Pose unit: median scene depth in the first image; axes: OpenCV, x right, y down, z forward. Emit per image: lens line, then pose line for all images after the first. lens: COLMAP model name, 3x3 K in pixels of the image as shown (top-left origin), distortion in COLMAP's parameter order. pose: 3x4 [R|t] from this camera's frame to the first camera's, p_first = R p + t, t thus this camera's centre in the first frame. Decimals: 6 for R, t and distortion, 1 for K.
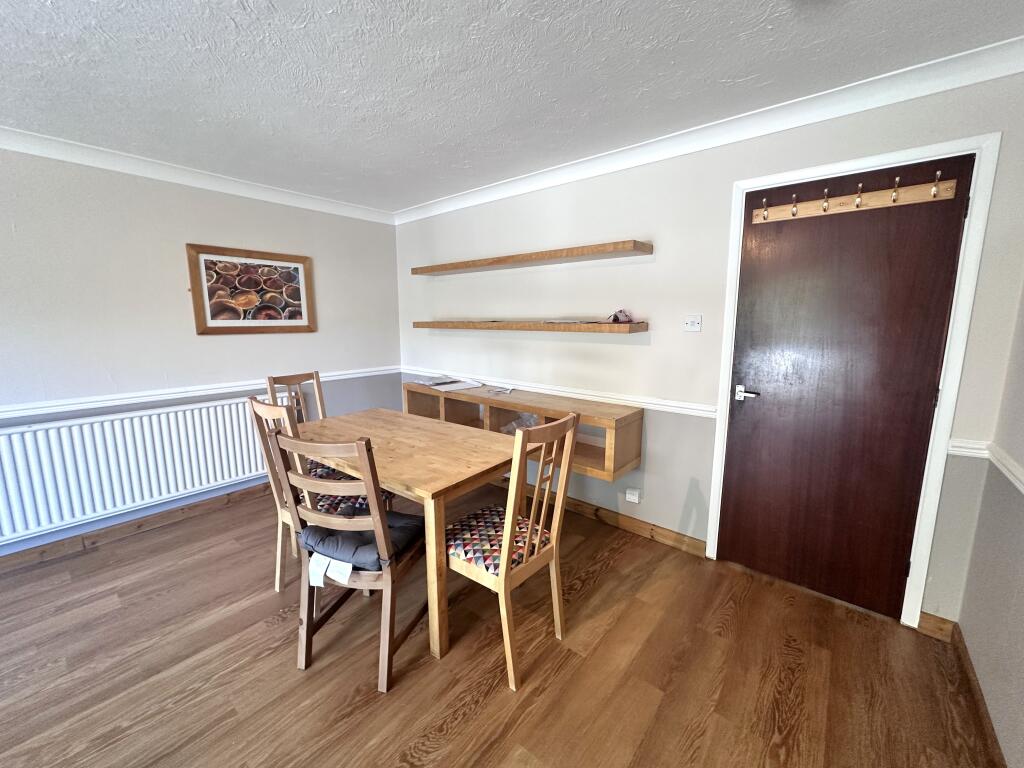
lens RADIAL K [[408.2, 0, 510.6], [0, 408.2, 383.3], [0, 0, 1]] dist [-0.000787, 0.000324]
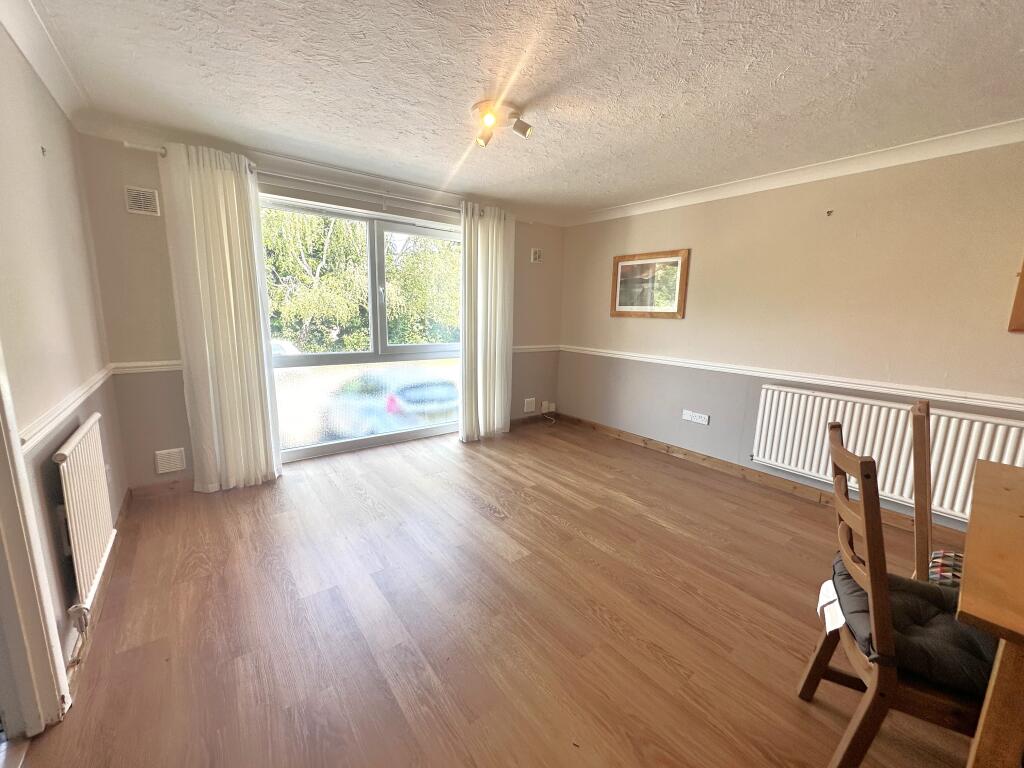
lens RADIAL K [[408.2, 0, 510.6], [0, 408.2, 383.3], [0, 0, 1]] dist [-0.000787, 0.000324]
pose [[-0.215535, 0.168815, -0.961793, 0.238624], [-0.177933, 0.961664, 0.208666, -0.017515], [0.960148, 0.216110, -0.177234, 0.263711]]
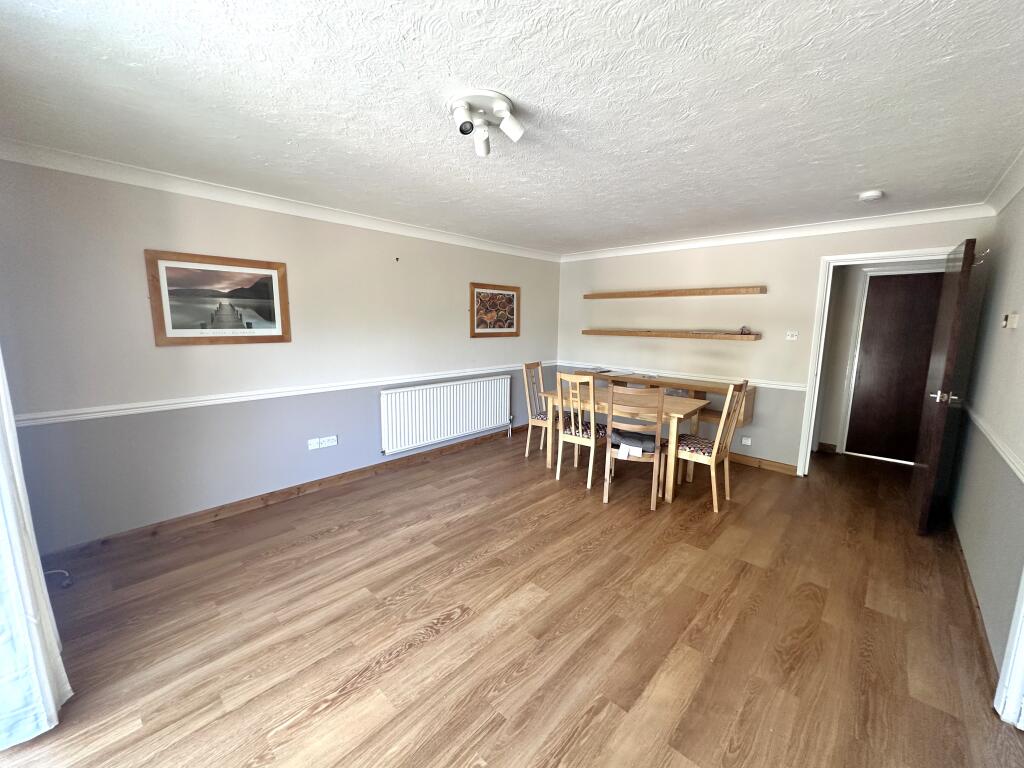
lens RADIAL K [[408.2, 0, 510.6], [0, 408.2, 383.3], [0, 0, 1]] dist [-0.000787, 0.000324]
pose [[0.998215, 0.019468, -0.056460, -0.573754], [-0.019825, 0.999787, -0.005774, 0.078821], [0.056335, 0.006883, 0.998388, -0.697850]]
